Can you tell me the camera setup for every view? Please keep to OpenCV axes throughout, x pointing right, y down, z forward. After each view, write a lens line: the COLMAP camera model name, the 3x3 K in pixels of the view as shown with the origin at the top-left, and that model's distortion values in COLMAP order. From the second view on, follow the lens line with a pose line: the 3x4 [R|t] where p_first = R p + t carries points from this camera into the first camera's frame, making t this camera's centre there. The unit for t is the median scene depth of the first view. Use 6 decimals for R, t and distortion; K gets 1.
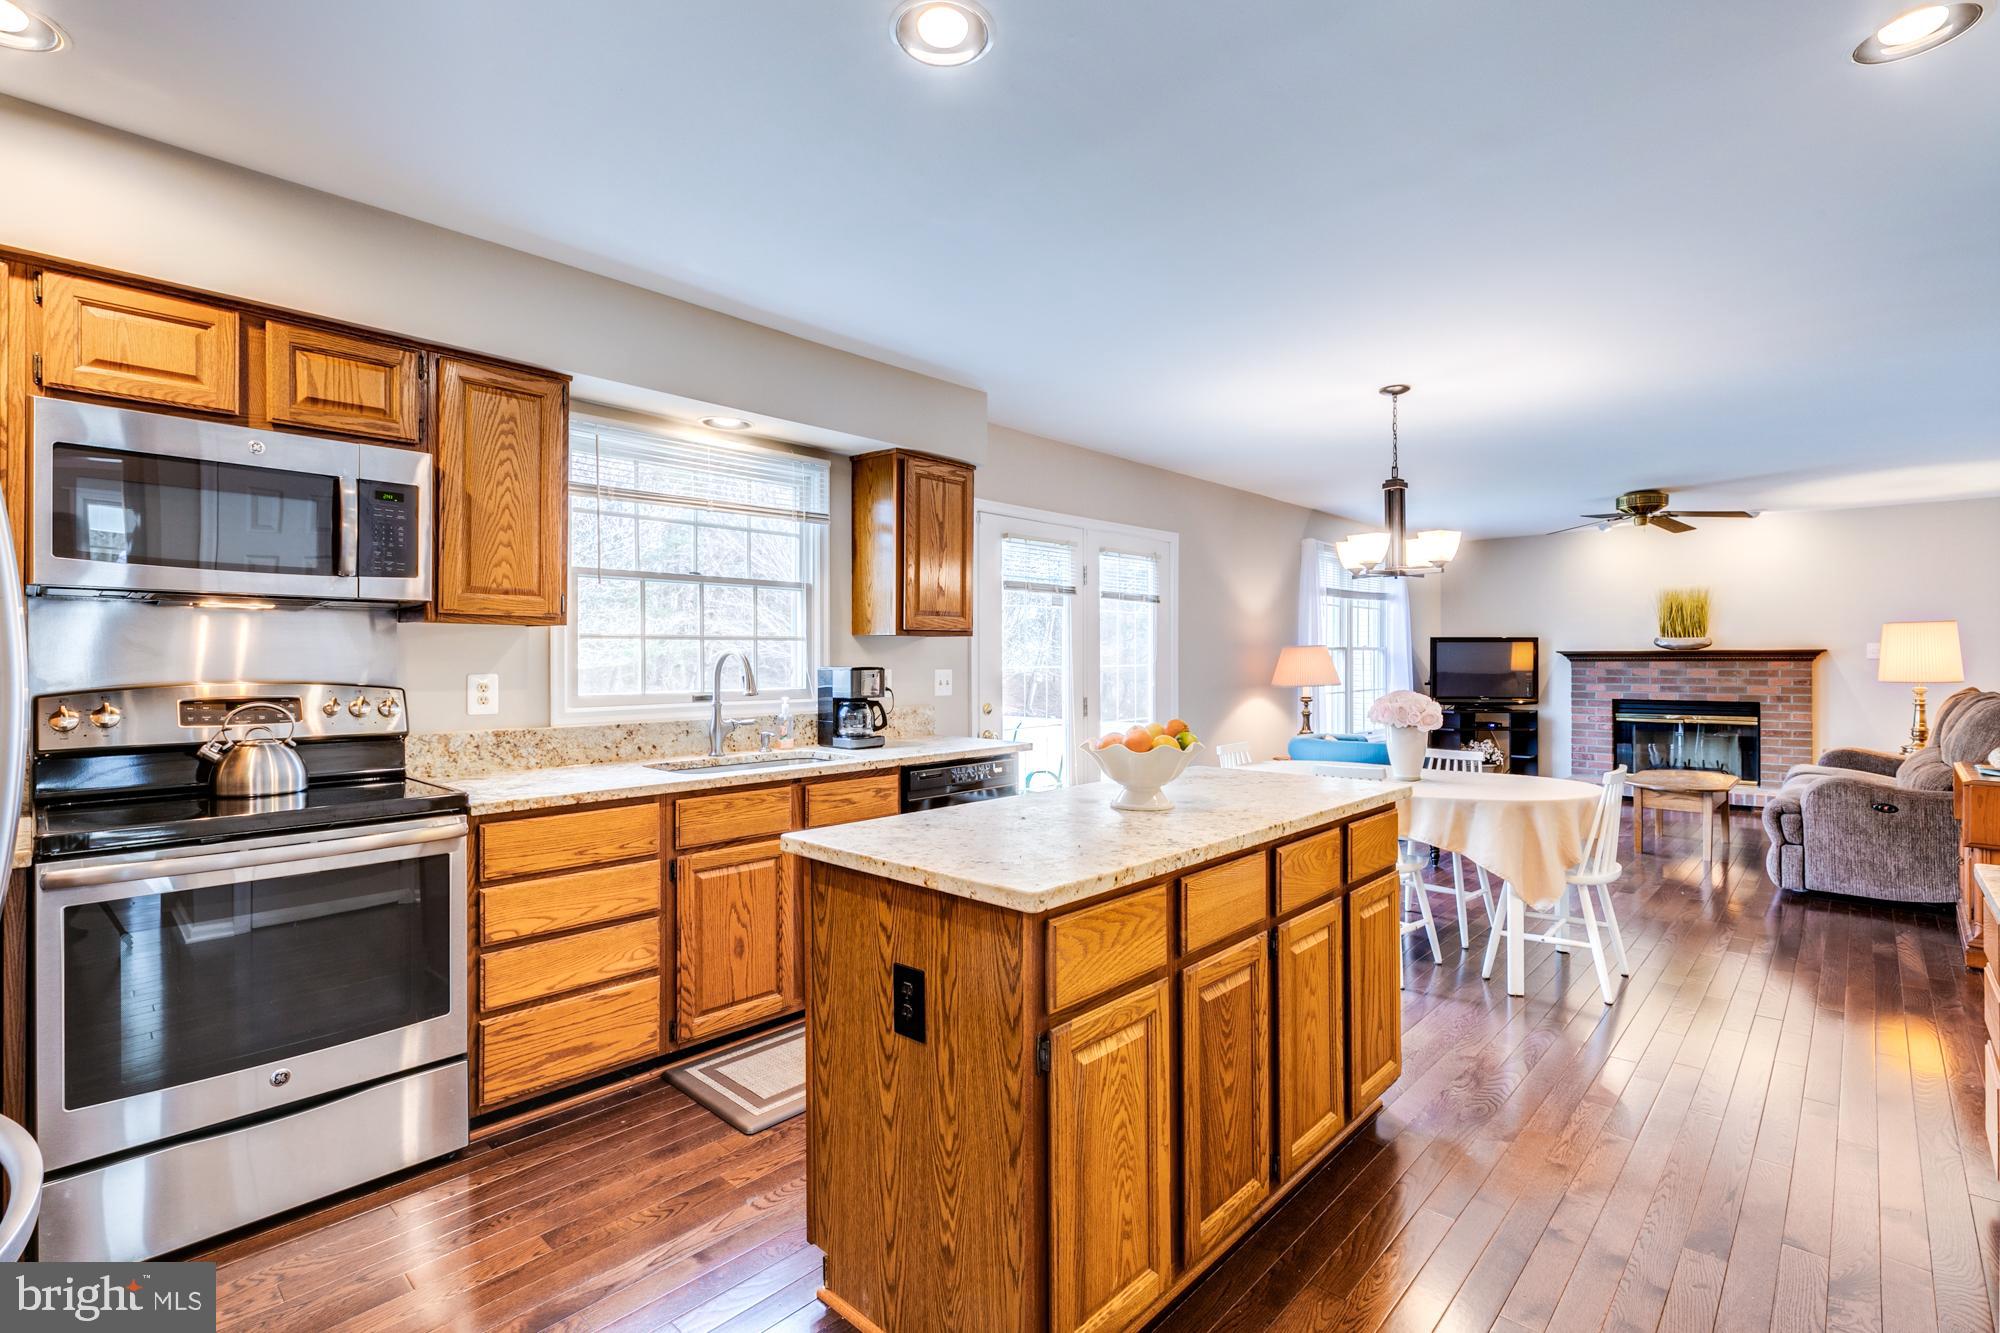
lens RADIAL K [[908.3, 0, 999.6], [0, 908.3, 661.1], [0, 0, 1]] dist [-0.006496, -0.000561]
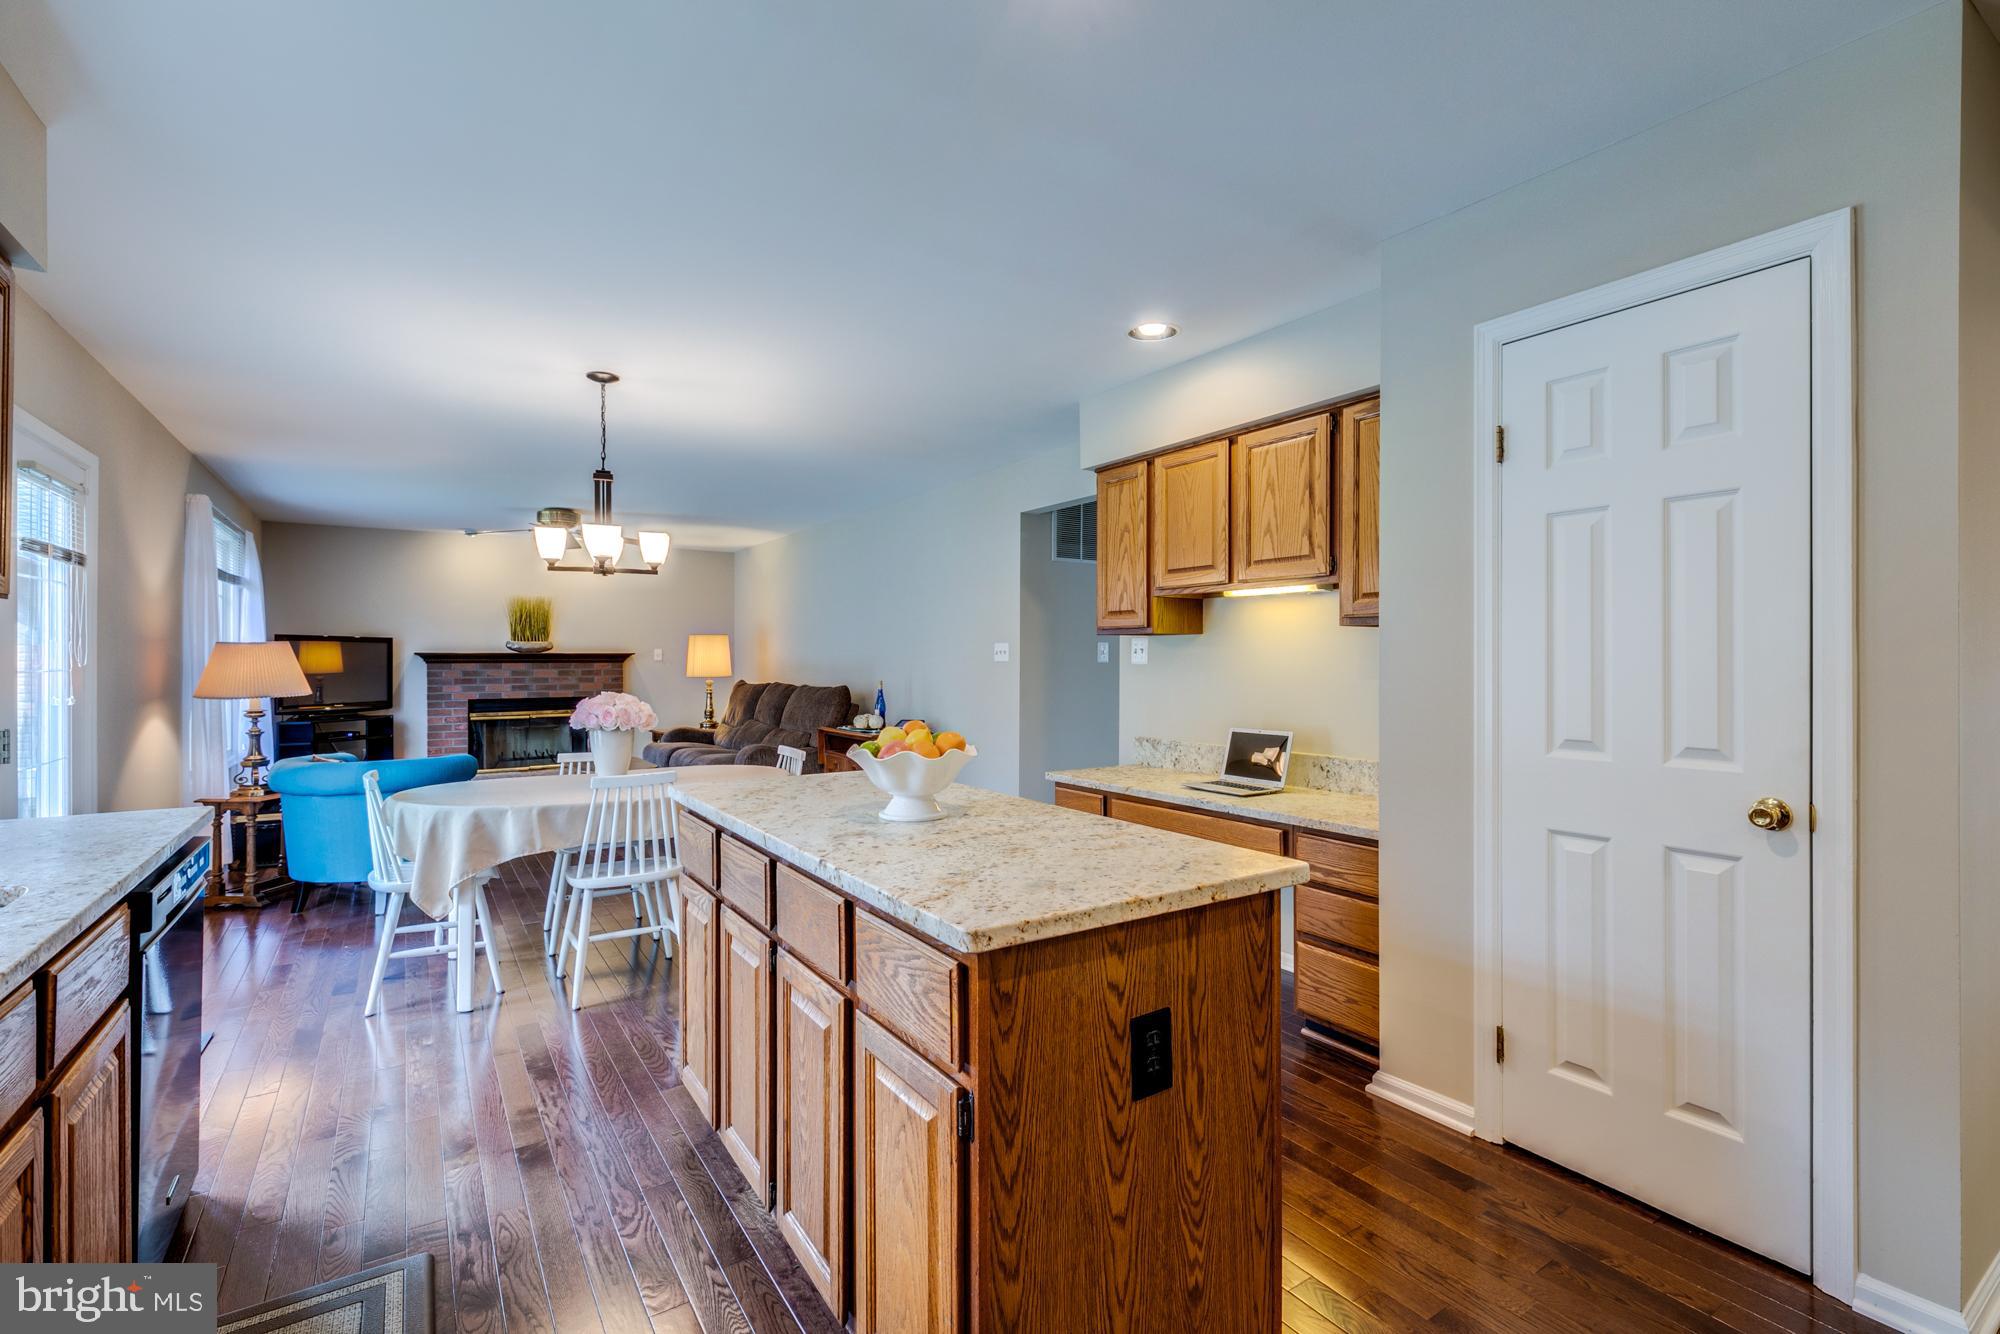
lens RADIAL K [[904.6, 0, 998.8], [0, 904.6, 664.2], [0, 0, 1]] dist [0.000753, 0.000088]
pose [[0.223828, -0.002257, 0.974626, -0.253748], [0.001118, 0.999997, 0.002059, 0.000629], [-0.974628, 0.000628, 0.223830, 0.247434]]
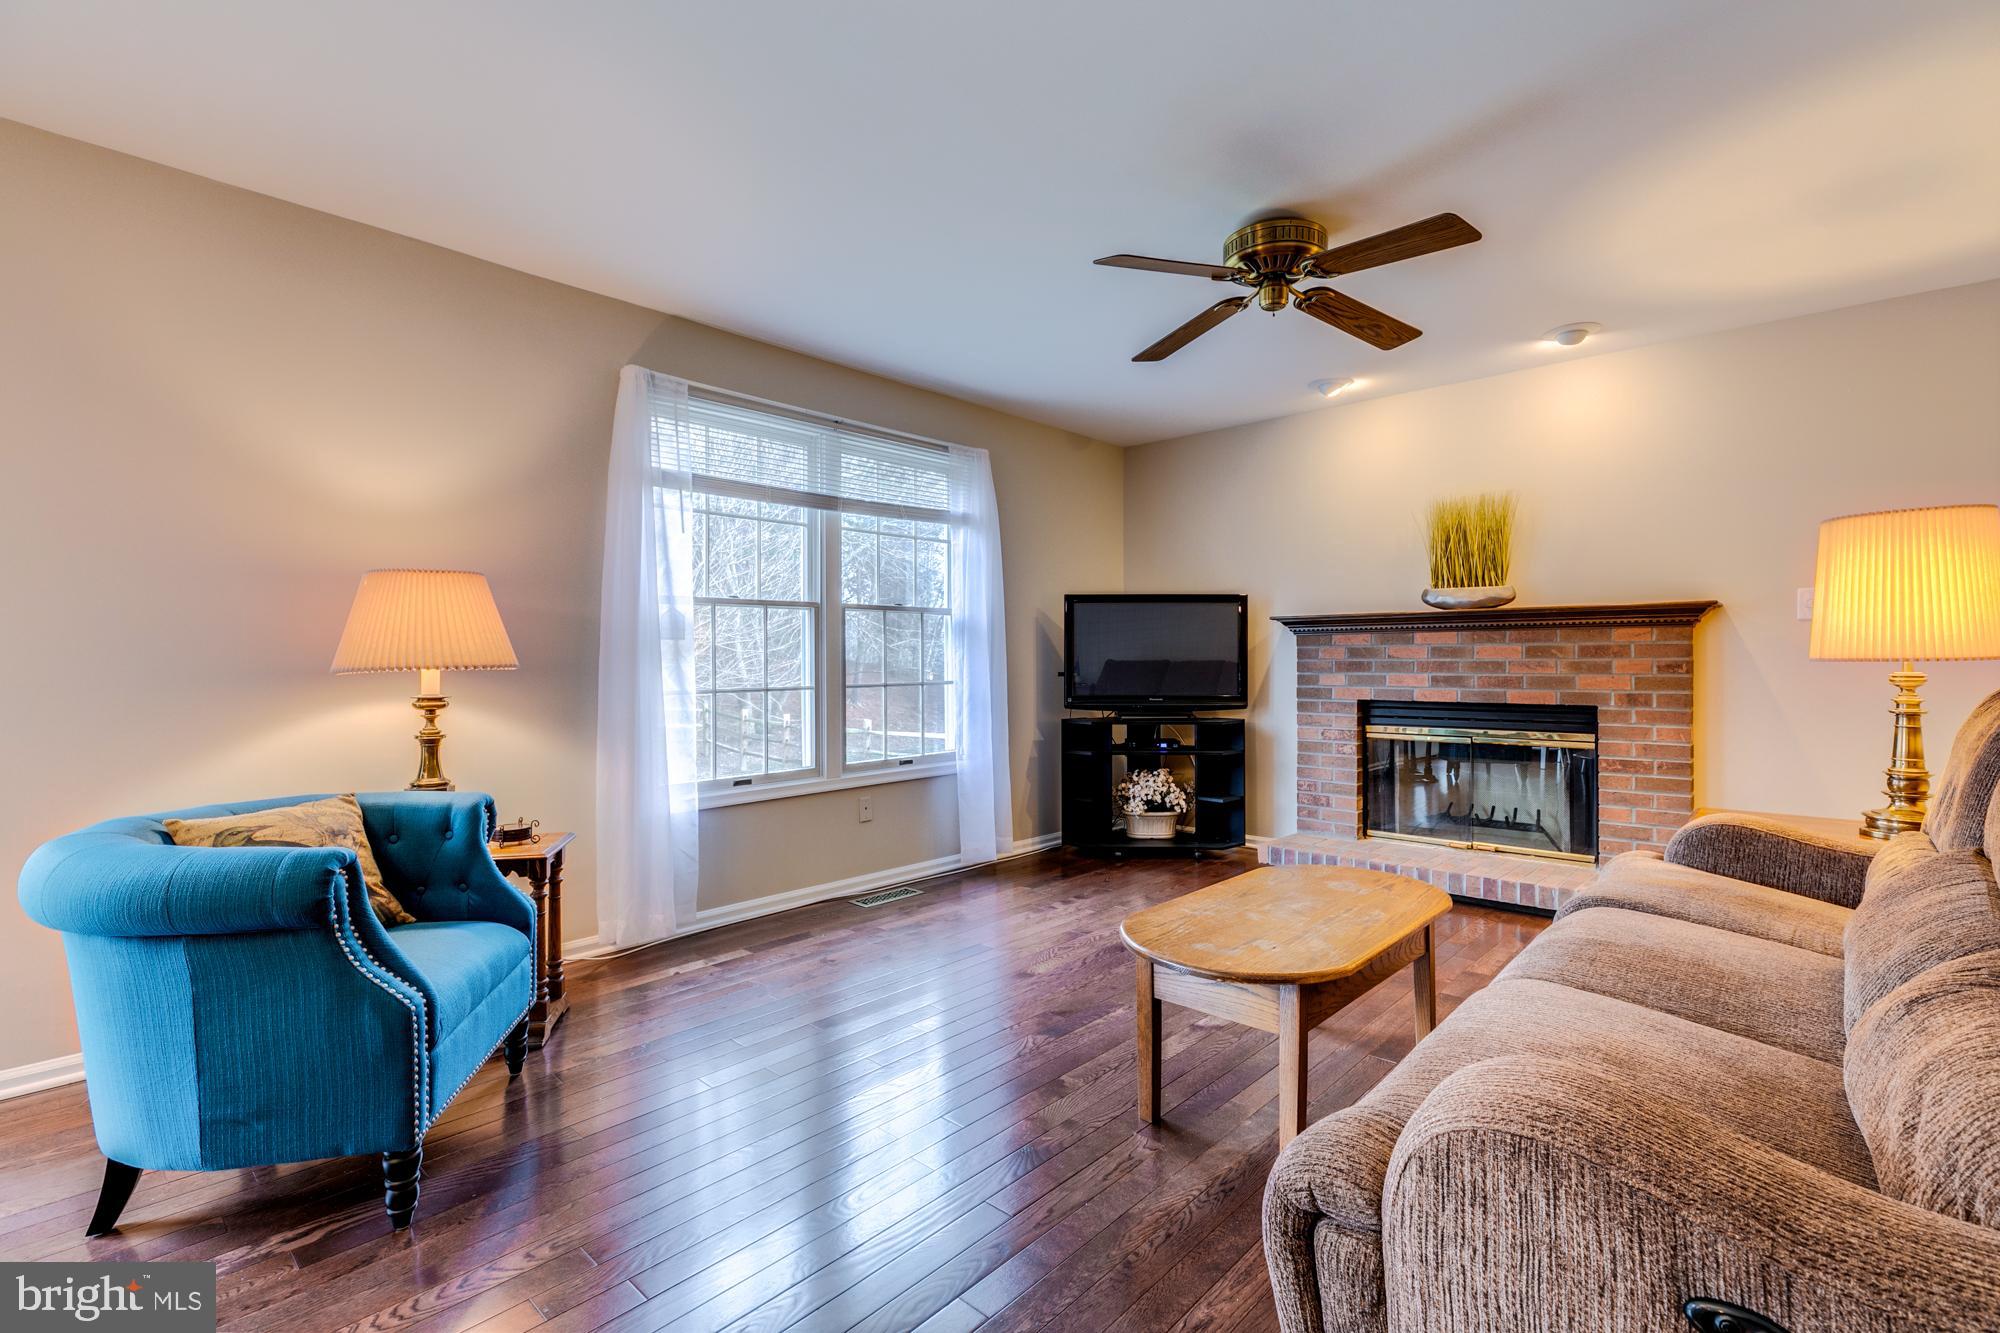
lens RADIAL K [[904.6, 0, 998.8], [0, 904.6, 663.7], [0, 0, 1]] dist [0.000753, 0.000088]
pose [[0.999842, -0.001046, 0.017734, 0.595670], [0.000992, 0.999995, 0.003079, 0.023386], [-0.017738, -0.003061, 0.999838, 0.591309]]
